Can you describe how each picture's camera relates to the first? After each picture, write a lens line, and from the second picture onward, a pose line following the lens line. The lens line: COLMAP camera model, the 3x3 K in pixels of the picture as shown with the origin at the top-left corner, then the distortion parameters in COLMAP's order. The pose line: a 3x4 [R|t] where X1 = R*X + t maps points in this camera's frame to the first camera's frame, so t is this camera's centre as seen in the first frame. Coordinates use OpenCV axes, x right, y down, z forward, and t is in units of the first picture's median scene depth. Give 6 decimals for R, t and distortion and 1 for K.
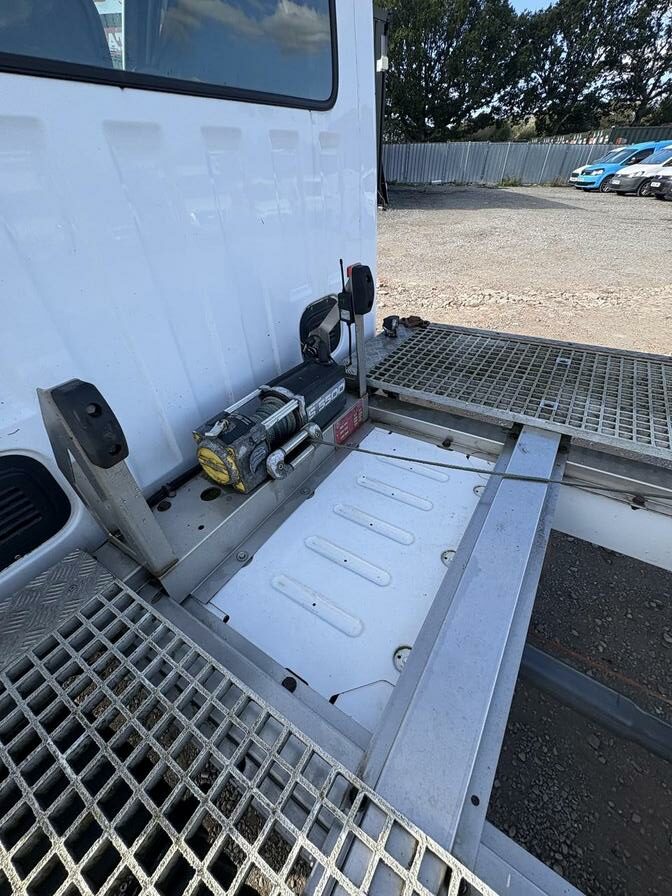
lens RADIAL K [[360.0, 0, 334.4], [0, 360.0, 445.4], [0, 0, 1]] dist [0.008433, -0.000539]
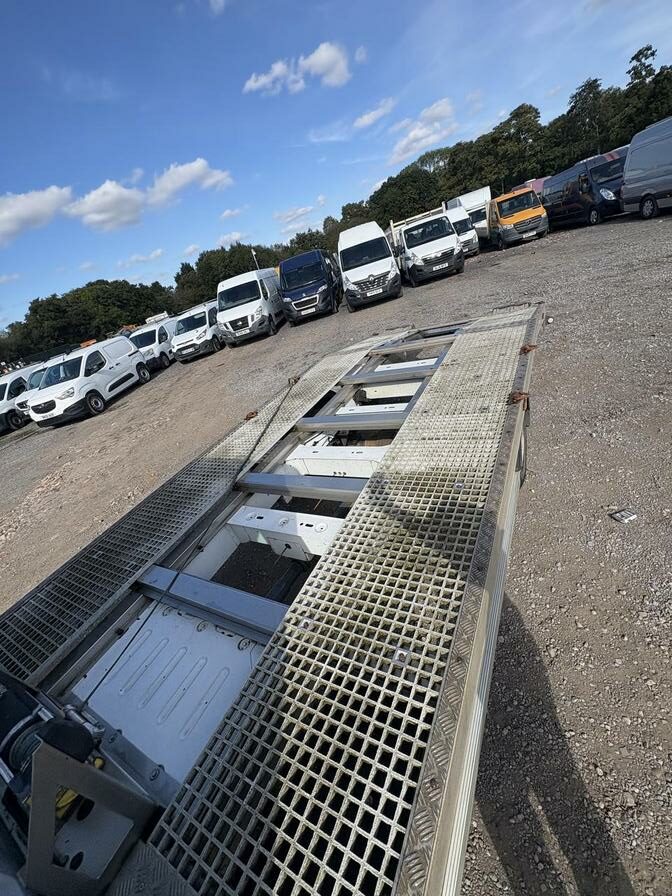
lens RADIAL K [[360.0, 0, 333.4], [0, 360.0, 445.3], [0, 0, 1]] dist [0.008433, -0.000539]
pose [[-0.053071, -0.425553, 0.903376, -0.047176], [0.821456, 0.495778, 0.281804, -0.005459], [-0.567797, 0.757039, 0.323262, -0.033022]]
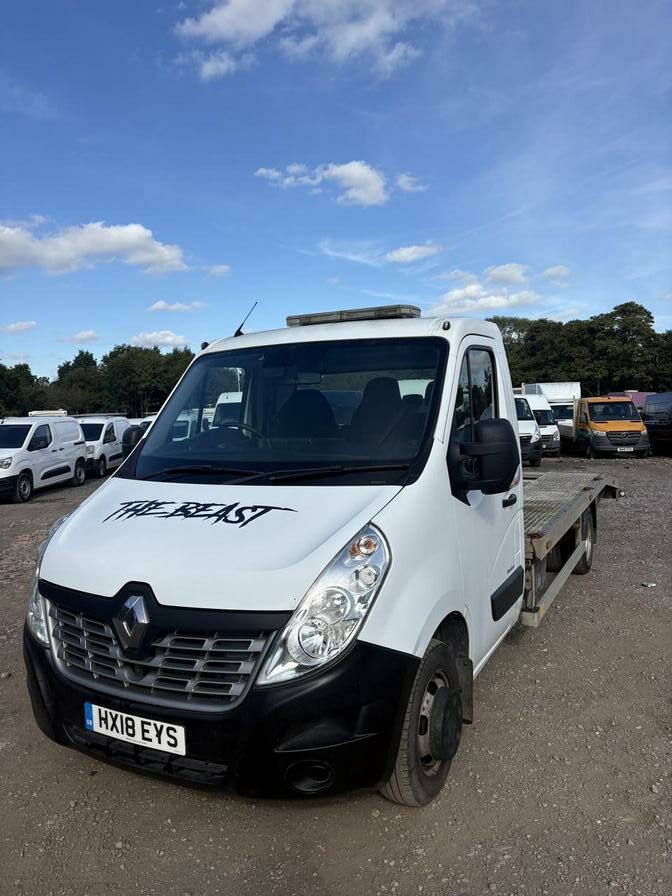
lens RADIAL K [[685.1, 0, 333.2], [0, 685.1, 449.7], [0, 0, 1]] dist [0.048639, -0.058972]
pose [[-0.082329, -0.031002, 0.996123, -0.308782], [0.636687, 0.767318, 0.076503, -0.066974], [-0.766714, 0.640517, -0.043434, 0.072313]]
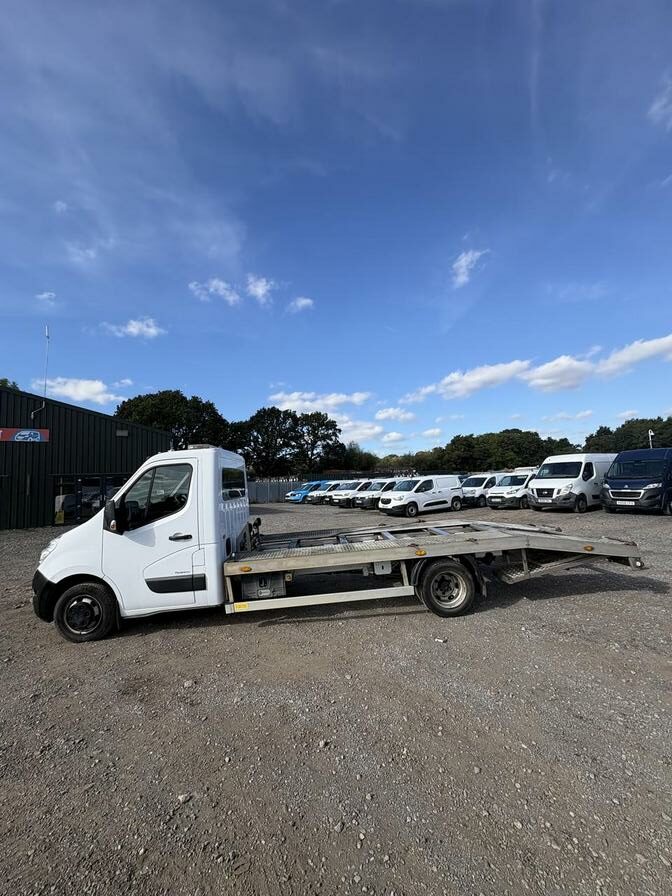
lens RADIAL K [[360.0, 0, 337.2], [0, 360.0, 444.8], [0, 0, 1]] dist [0.008433, -0.000539]
pose [[0.811243, 0.039372, 0.583382, -0.137867], [0.385513, 0.714135, -0.584286, 0.153309], [-0.439618, 0.698900, 0.564159, -0.219878]]
